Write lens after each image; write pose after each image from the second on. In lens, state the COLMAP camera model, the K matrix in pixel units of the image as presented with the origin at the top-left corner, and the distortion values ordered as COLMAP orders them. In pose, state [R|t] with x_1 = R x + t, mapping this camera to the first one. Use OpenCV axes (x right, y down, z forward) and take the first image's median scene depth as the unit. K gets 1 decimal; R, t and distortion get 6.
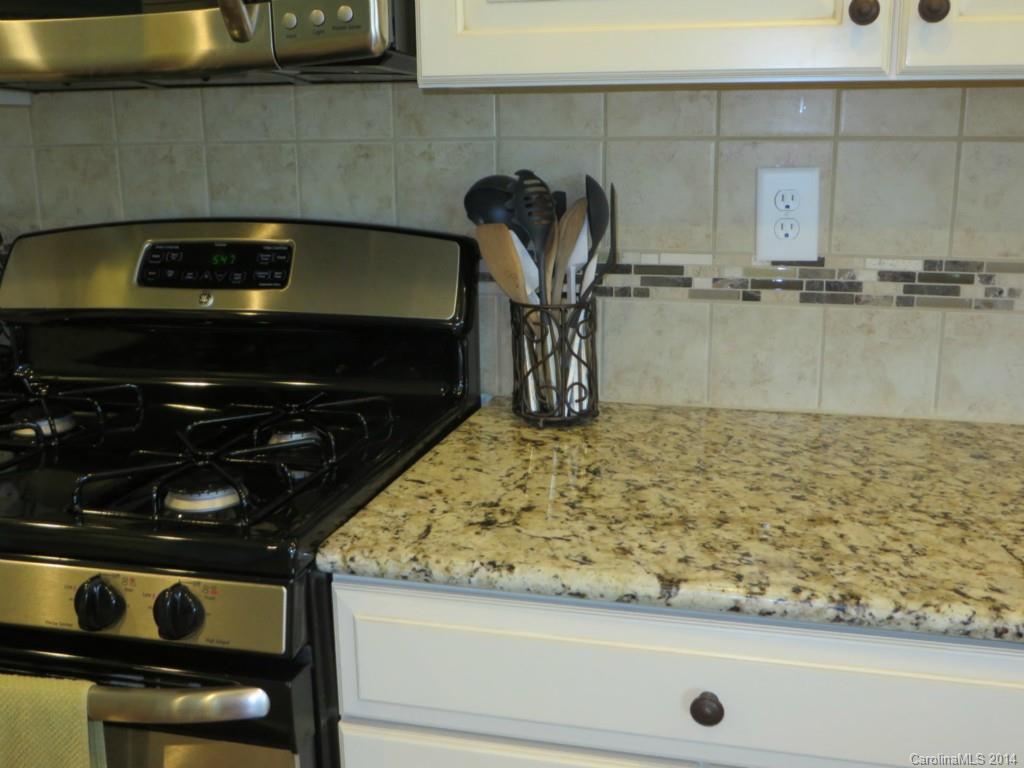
lens RADIAL K [[1008.5, 0, 511.7], [0, 1008.5, 384.8], [0, 0, 1]] dist [-0.079123, 0.000000]
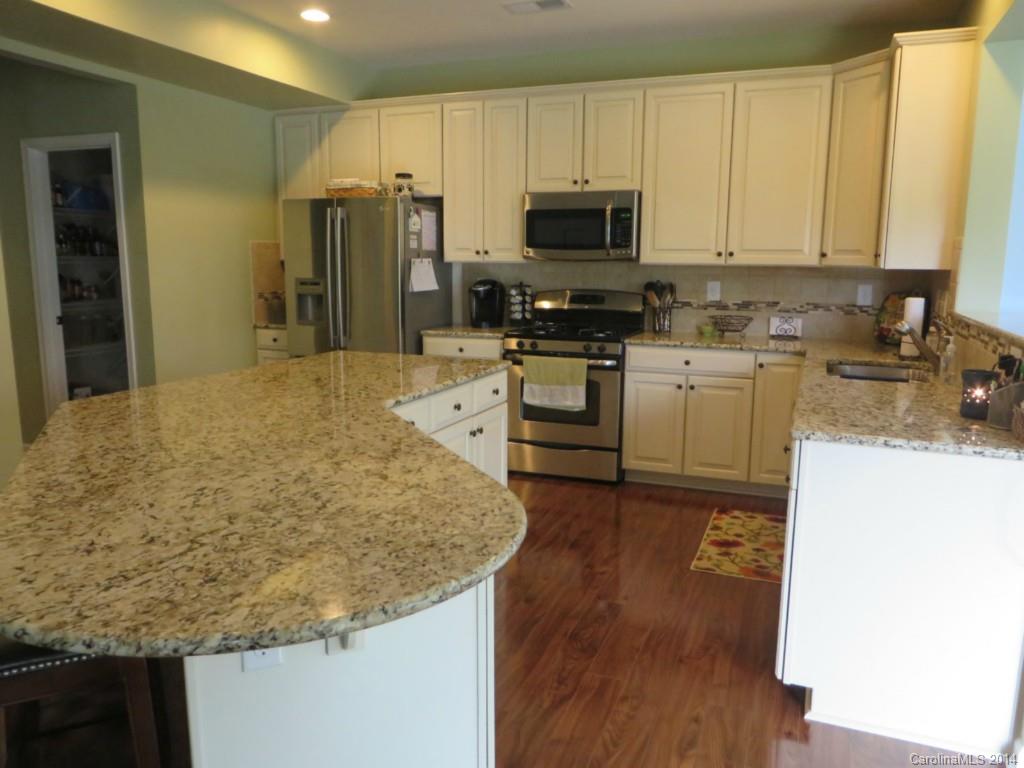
lens RADIAL K [[762.3, 0, 513.0], [0, 762.3, 383.9], [0, 0, 1]] dist [-0.005272, 0.006290]
pose [[0.992162, 0.041498, -0.117863, -0.222968], [-0.051158, 0.995469, -0.080157, 0.607596], [0.114003, 0.085559, 0.989789, -2.653281]]
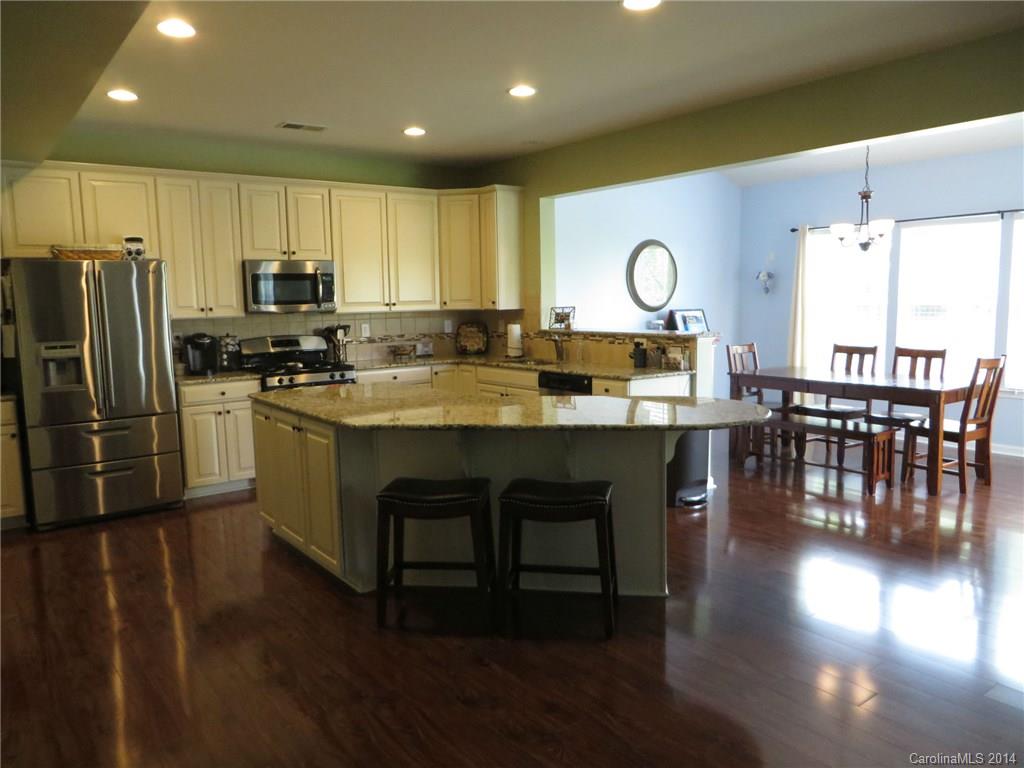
lens RADIAL K [[762.3, 0, 511.0], [0, 762.3, 384.0], [0, 0, 1]] dist [-0.005272, 0.006290]
pose [[0.632745, -0.089943, 0.769119, -3.118775], [0.201411, 0.978162, -0.051309, 0.652337], [-0.747708, 0.187374, 0.637042, -2.968098]]
